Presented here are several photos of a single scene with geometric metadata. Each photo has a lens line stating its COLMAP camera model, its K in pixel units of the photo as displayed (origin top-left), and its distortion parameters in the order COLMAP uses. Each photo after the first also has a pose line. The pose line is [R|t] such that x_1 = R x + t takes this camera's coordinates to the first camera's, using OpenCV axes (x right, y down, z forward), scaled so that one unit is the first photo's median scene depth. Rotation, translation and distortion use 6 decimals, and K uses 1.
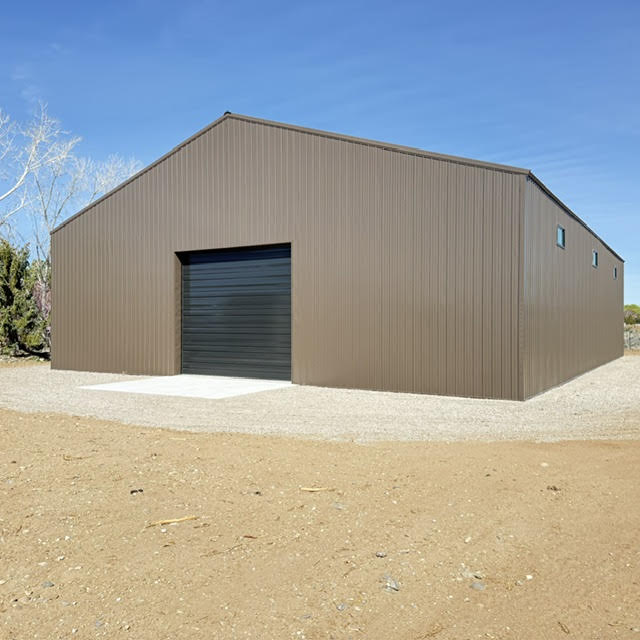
lens RADIAL K [[966.3, 0, 317.7], [0, 966.3, 319.1], [0, 0, 1]] dist [-0.013839, 0.000000]
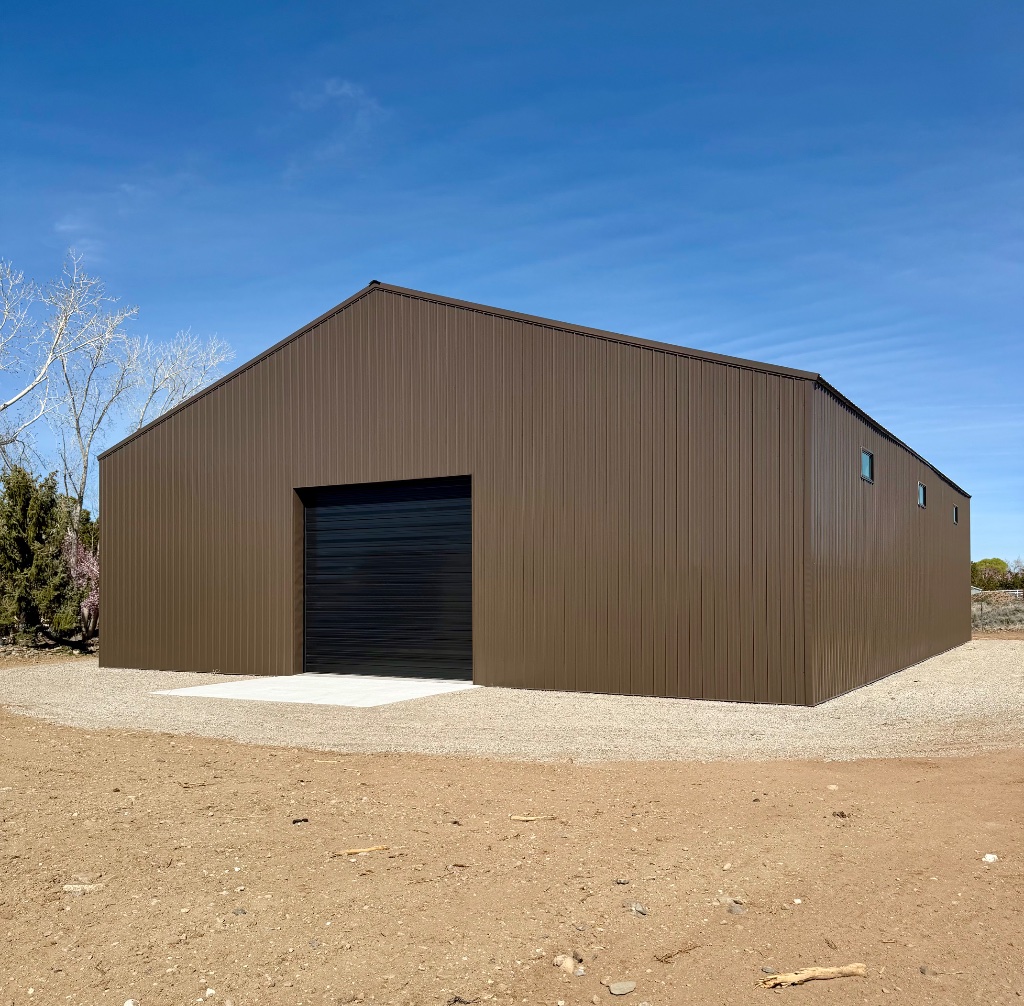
lens RADIAL K [[1950.9, 0, 515.7], [0, 1950.9, 503.3], [0, 0, 1]] dist [0.042732, 0.000000]
pose [[0.999371, -0.003962, 0.035237, -0.048826], [0.005141, 0.999428, -0.033416, -0.015301], [-0.035084, 0.033577, 0.998820, -0.399265]]
